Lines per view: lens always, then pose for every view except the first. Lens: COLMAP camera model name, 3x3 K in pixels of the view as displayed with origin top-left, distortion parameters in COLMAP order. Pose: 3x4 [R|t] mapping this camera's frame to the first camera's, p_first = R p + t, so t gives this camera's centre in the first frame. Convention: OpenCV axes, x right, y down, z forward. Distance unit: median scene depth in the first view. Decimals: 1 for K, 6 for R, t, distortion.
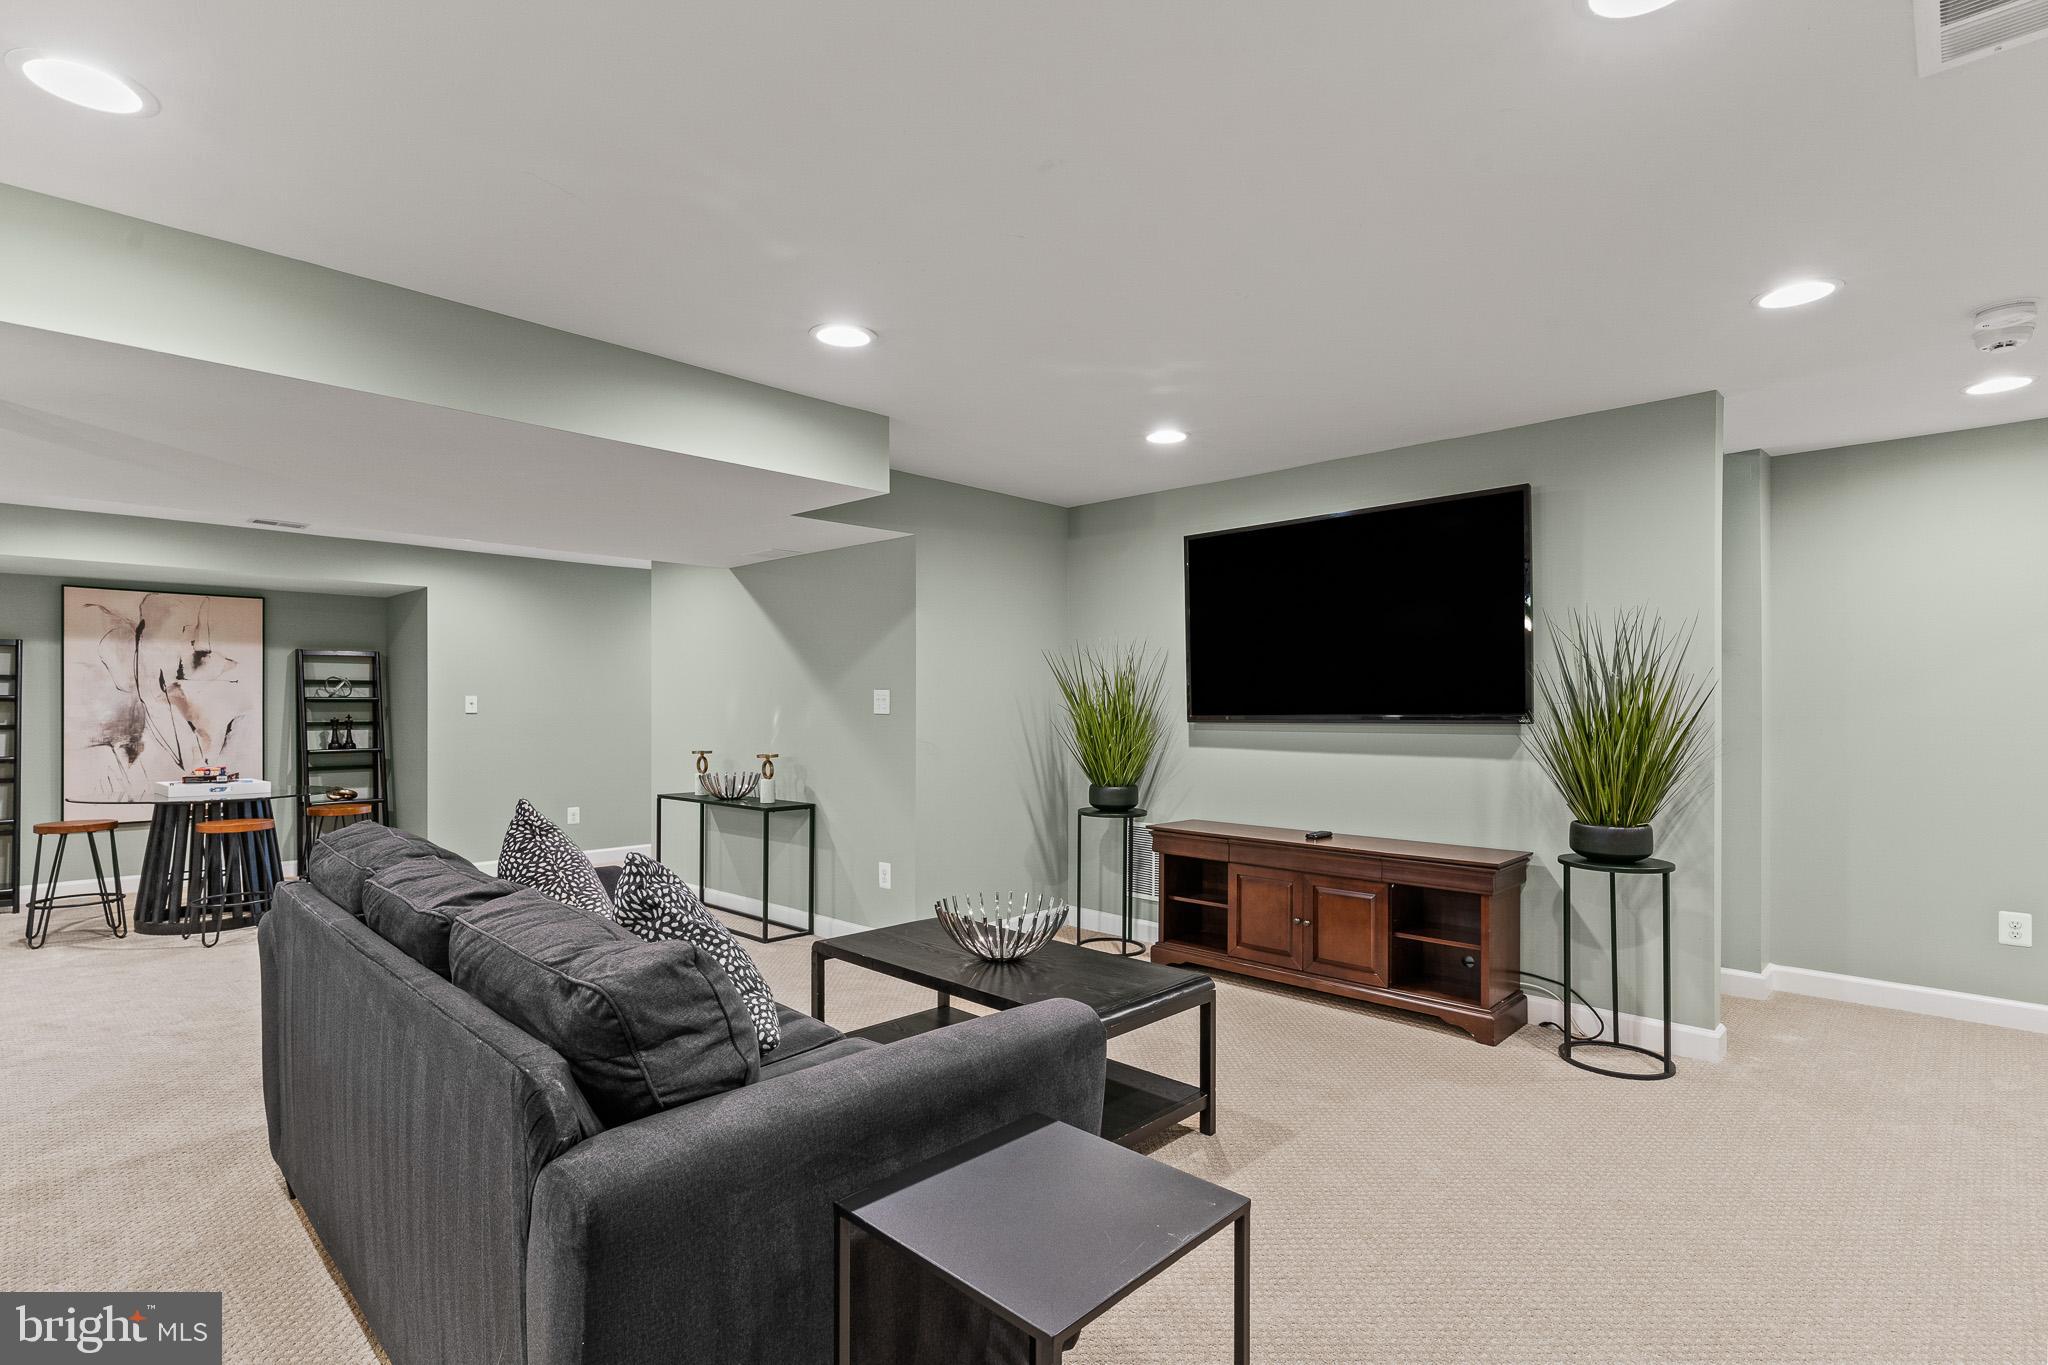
lens RADIAL K [[999.1, 0, 1020.3], [0, 999.1, 702.3], [0, 0, 1]] dist [0.014035, -0.002849]
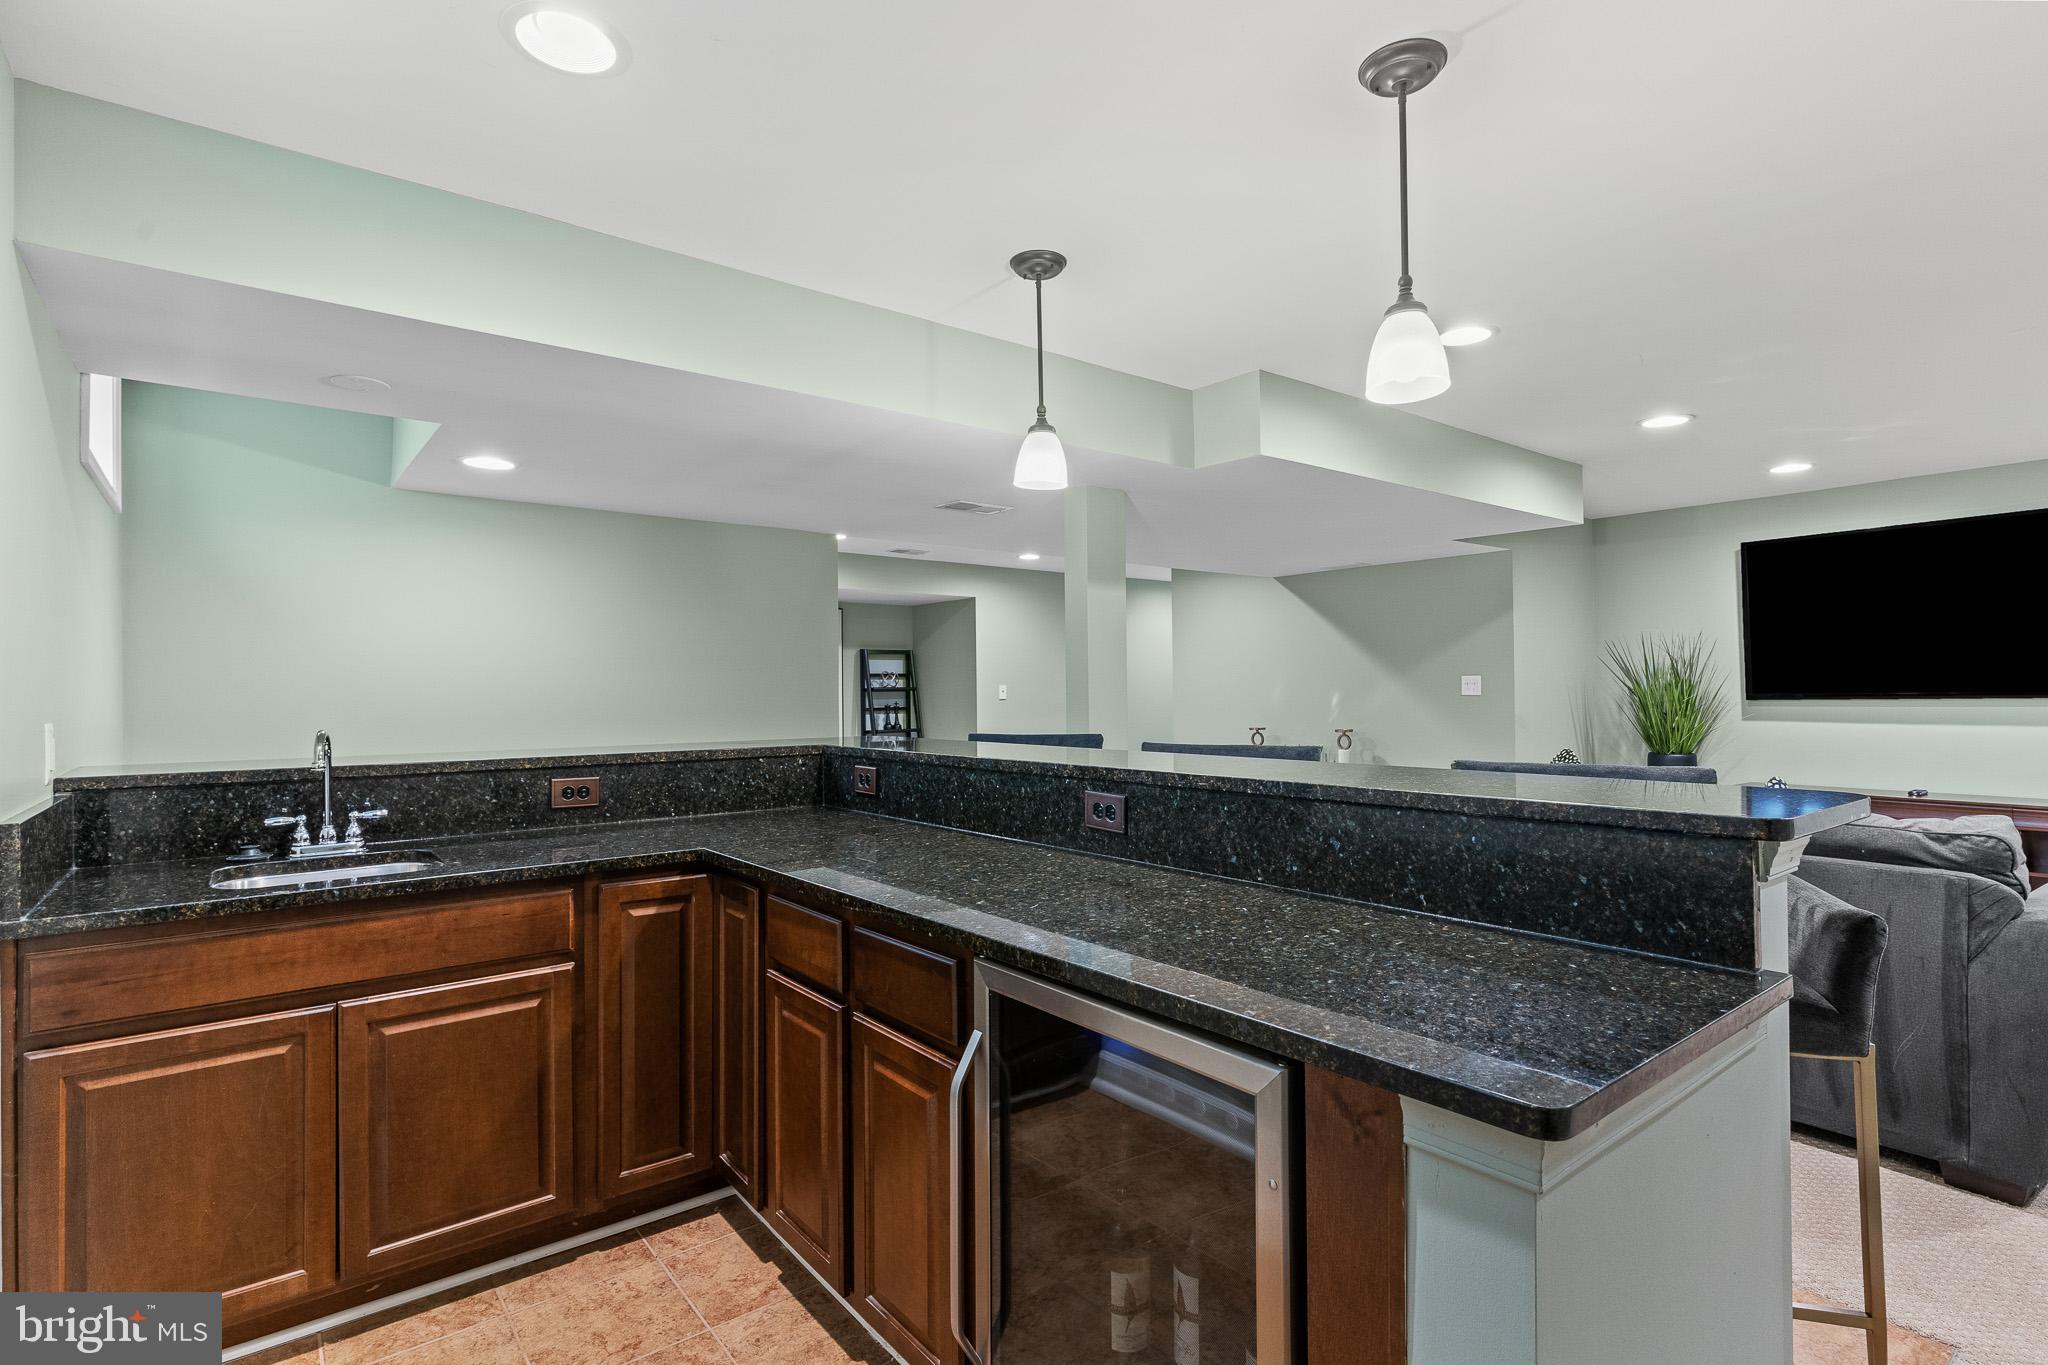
lens RADIAL K [[999.1, 0, 1027.6], [0, 999.1, 684.1], [0, 0, 1]] dist [0.014035, -0.002849]
pose [[0.991792, -0.011224, -0.127371, -0.419822], [0.010694, 0.999931, -0.004843, -0.001296], [0.127417, 0.003441, 0.991843, -0.232171]]
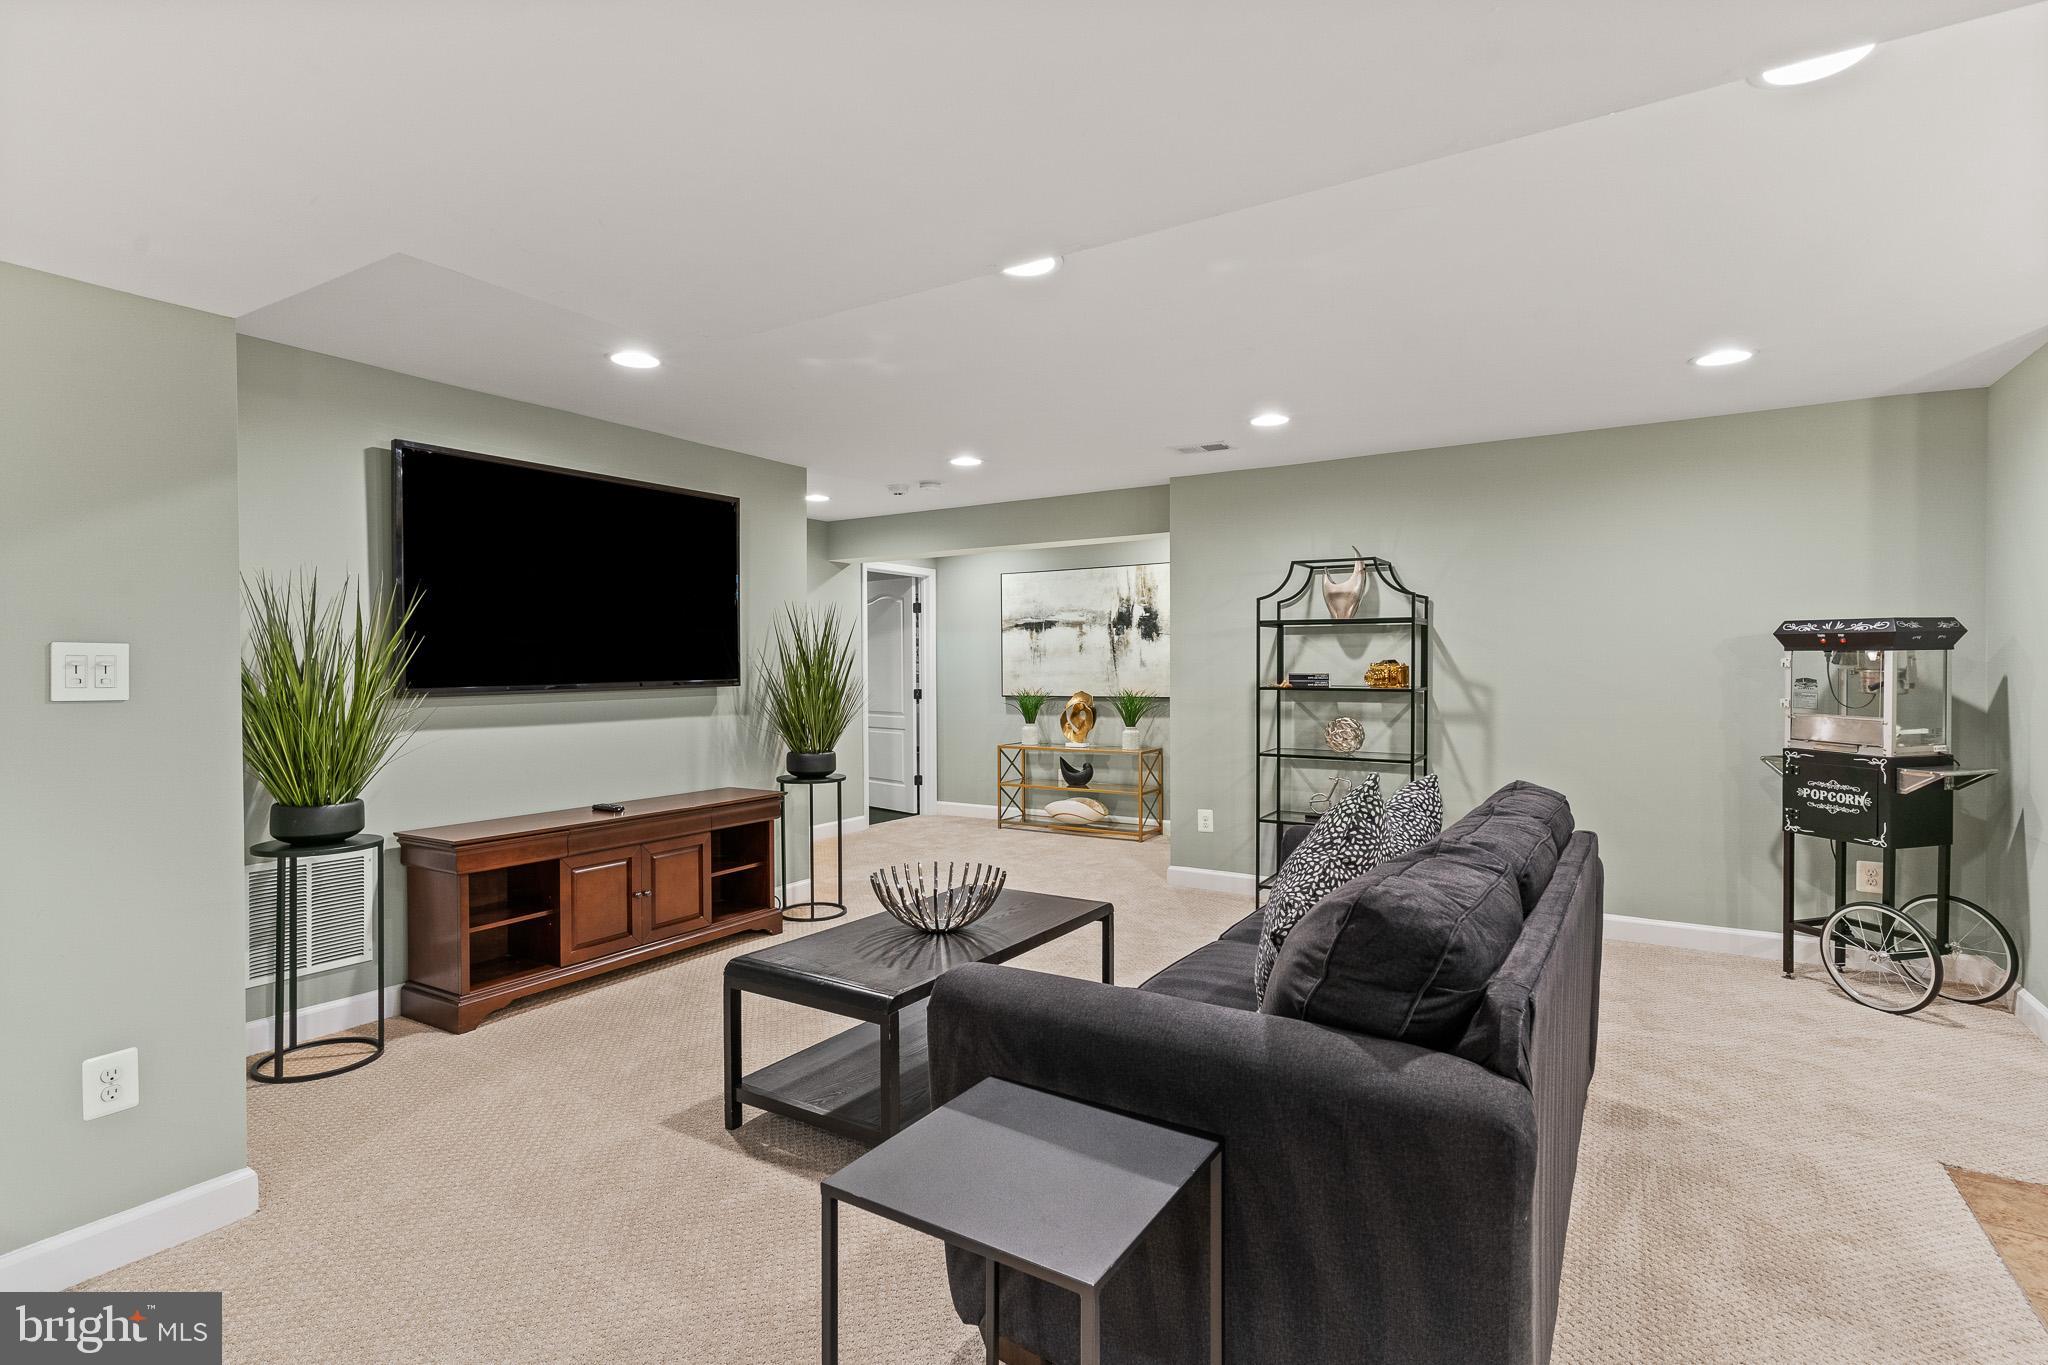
lens RADIAL K [[999.1, 0, 1019.2], [0, 999.1, 679.3], [0, 0, 1]] dist [0.014035, -0.002849]
pose [[-0.217082, -0.011532, 0.976085, -0.512535], [0.002244, 0.999922, 0.012313, -0.001064], [-0.976151, 0.004863, -0.217039, 0.580630]]
